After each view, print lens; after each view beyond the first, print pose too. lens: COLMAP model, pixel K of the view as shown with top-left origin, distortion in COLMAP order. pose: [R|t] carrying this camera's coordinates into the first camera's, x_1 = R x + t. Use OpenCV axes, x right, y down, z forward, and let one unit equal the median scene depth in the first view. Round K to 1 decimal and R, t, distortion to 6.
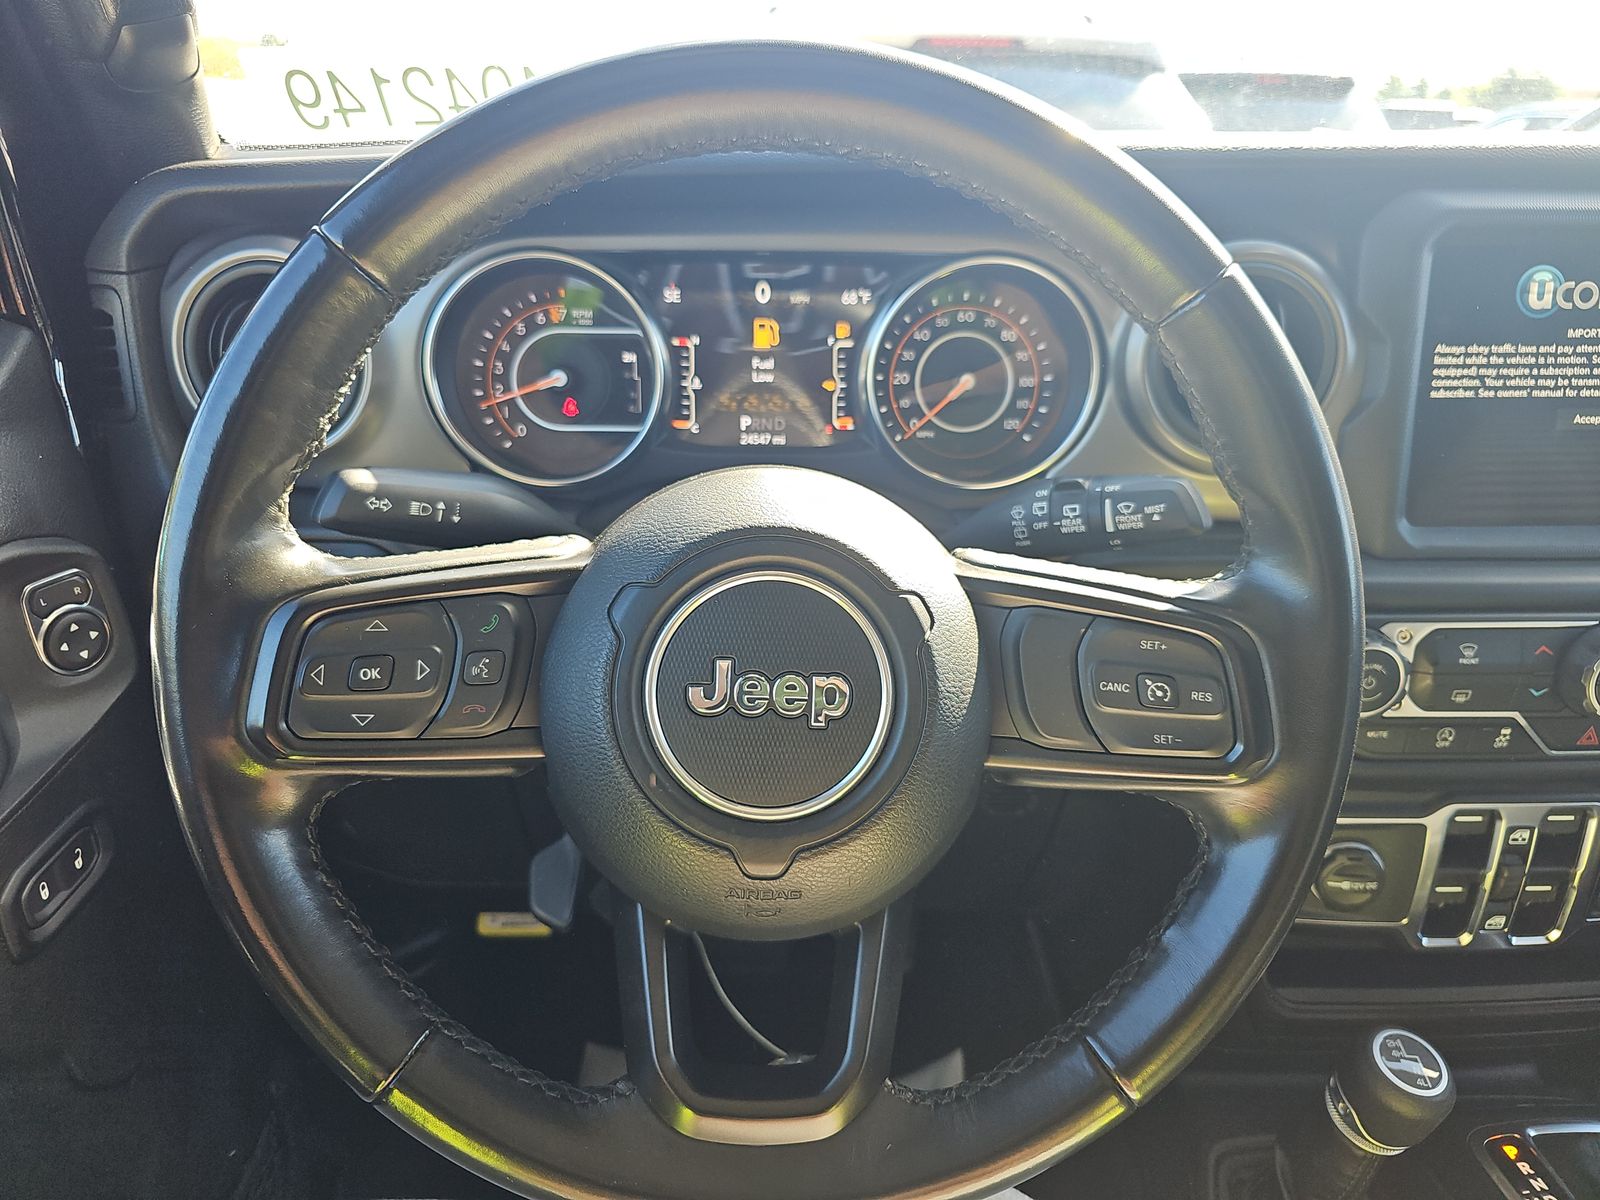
lens RADIAL K [[1089.1, 0, 800.0], [0, 1089.1, 600.0], [0, 0, 1]] dist [-0.000356, -0.003337]
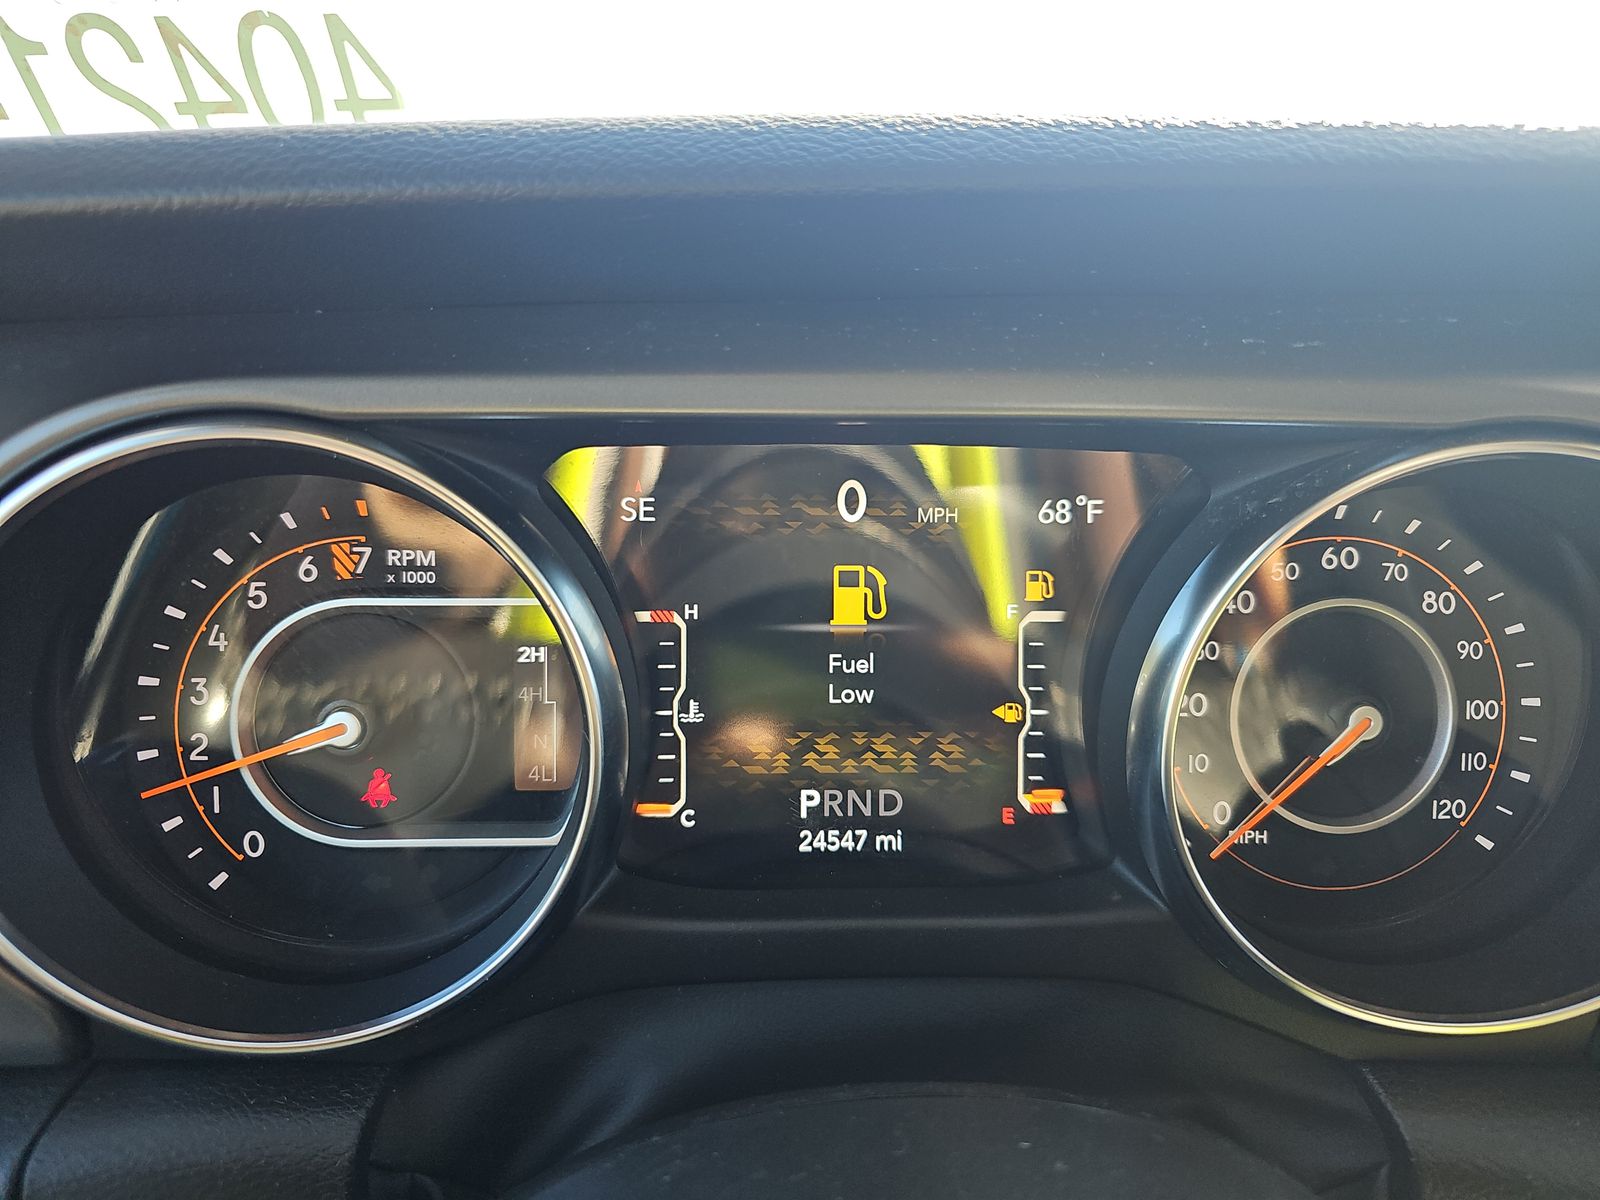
lens RADIAL K [[1102.5, 0, 800.0], [0, 1102.5, 600.0], [0, 0, 1]] dist [-0.024657, -0.000099]
pose [[0.999724, -0.002459, 0.023363, -0.065481], [0.004768, 0.995044, -0.099323, -0.204243], [-0.023003, 0.099407, 0.994781, 0.588398]]
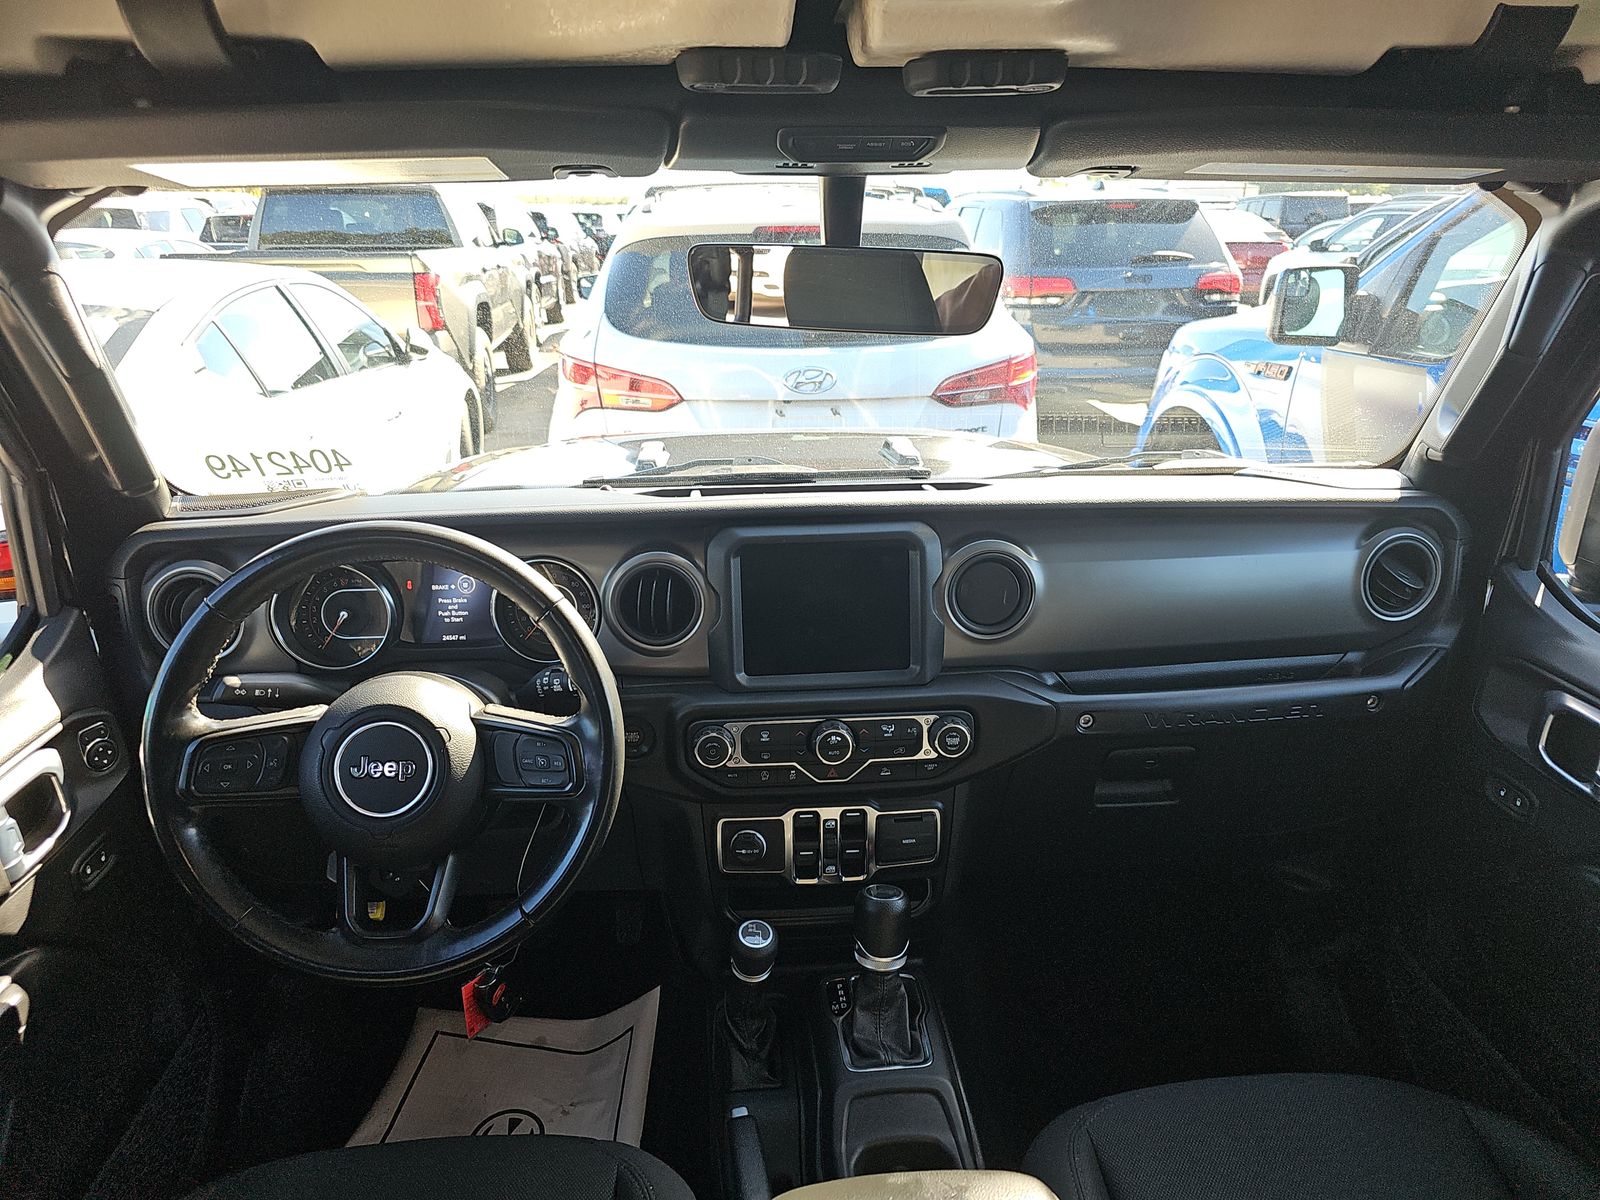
lens RADIAL K [[1070.3, 0, 822.2], [0, 1070.3, 608.8], [0, 0, 1]] dist [0.006484, -0.000292]
pose [[0.998489, -0.031102, 0.045314, 0.565653], [0.033367, 0.998185, -0.050130, -0.082654], [-0.043672, 0.051567, 0.997714, -1.007971]]
